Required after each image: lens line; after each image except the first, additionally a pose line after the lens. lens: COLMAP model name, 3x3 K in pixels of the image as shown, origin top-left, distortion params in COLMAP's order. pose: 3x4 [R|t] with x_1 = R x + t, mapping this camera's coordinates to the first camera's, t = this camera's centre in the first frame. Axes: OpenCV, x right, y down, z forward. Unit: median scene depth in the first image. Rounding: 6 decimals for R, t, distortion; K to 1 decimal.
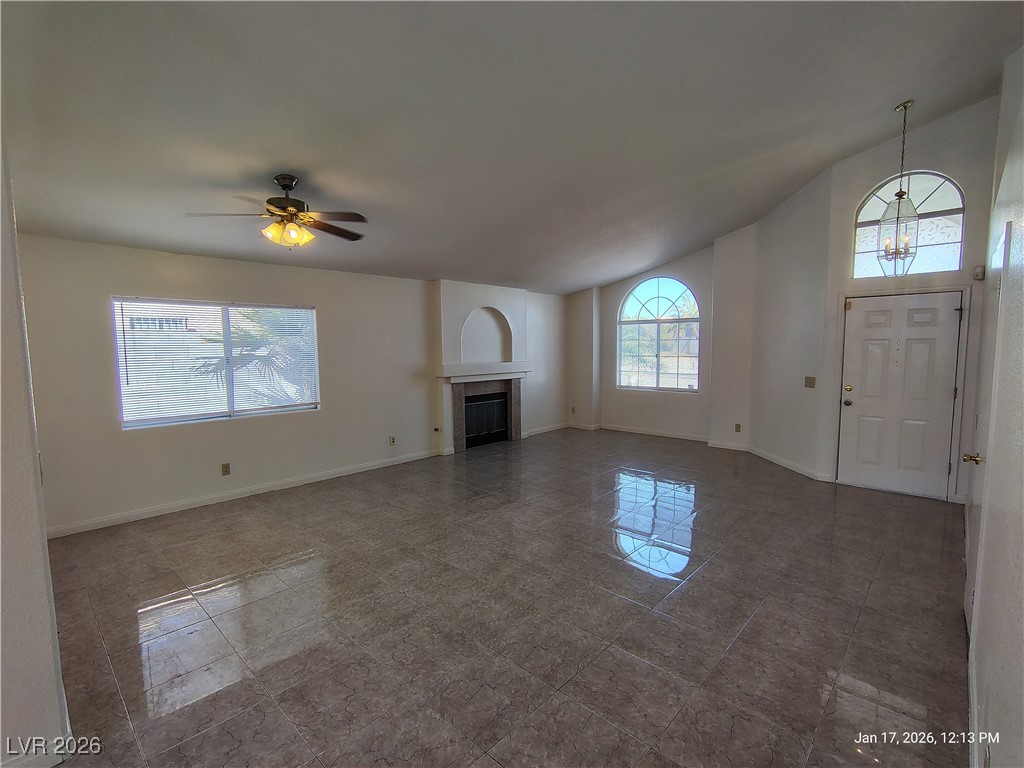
lens RADIAL K [[475.8, 0, 512.9], [0, 475.8, 384.5], [0, 0, 1]] dist [-0.005146, 0.002266]
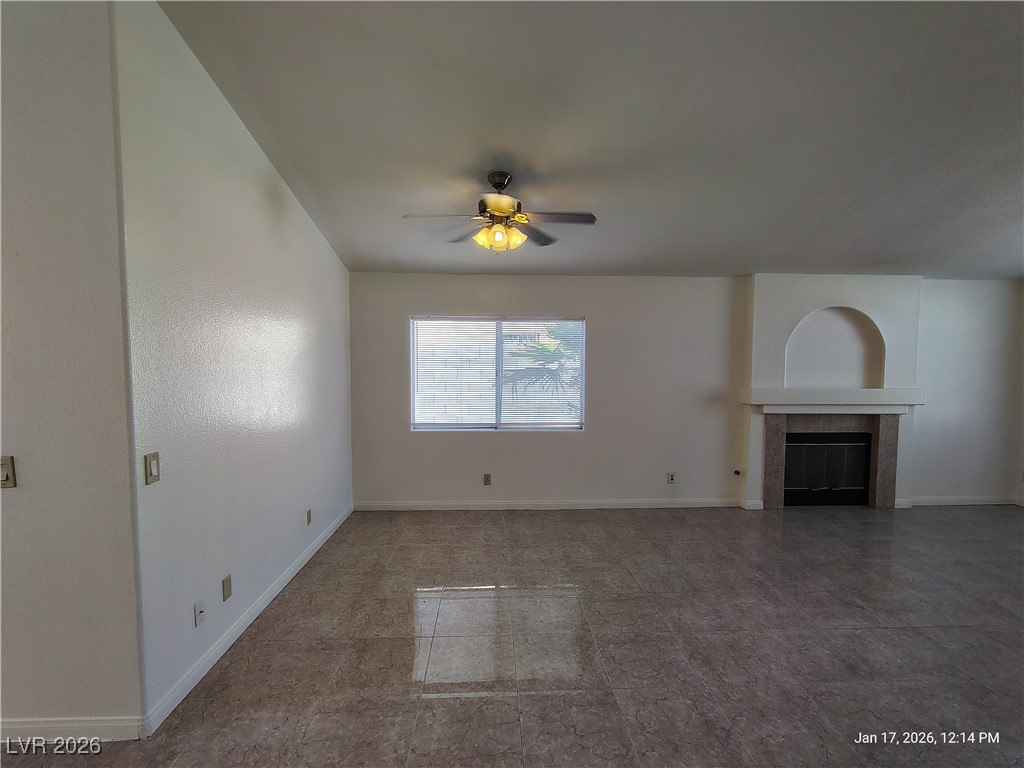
lens RADIAL K [[475.8, 0, 511.2], [0, 475.8, 385.3], [0, 0, 1]] dist [-0.005146, 0.002266]
pose [[0.717885, 0.049374, -0.694409, 0.100844], [-0.067910, 0.997691, 0.000732, -0.020602], [0.692842, 0.046632, 0.719580, 0.205745]]
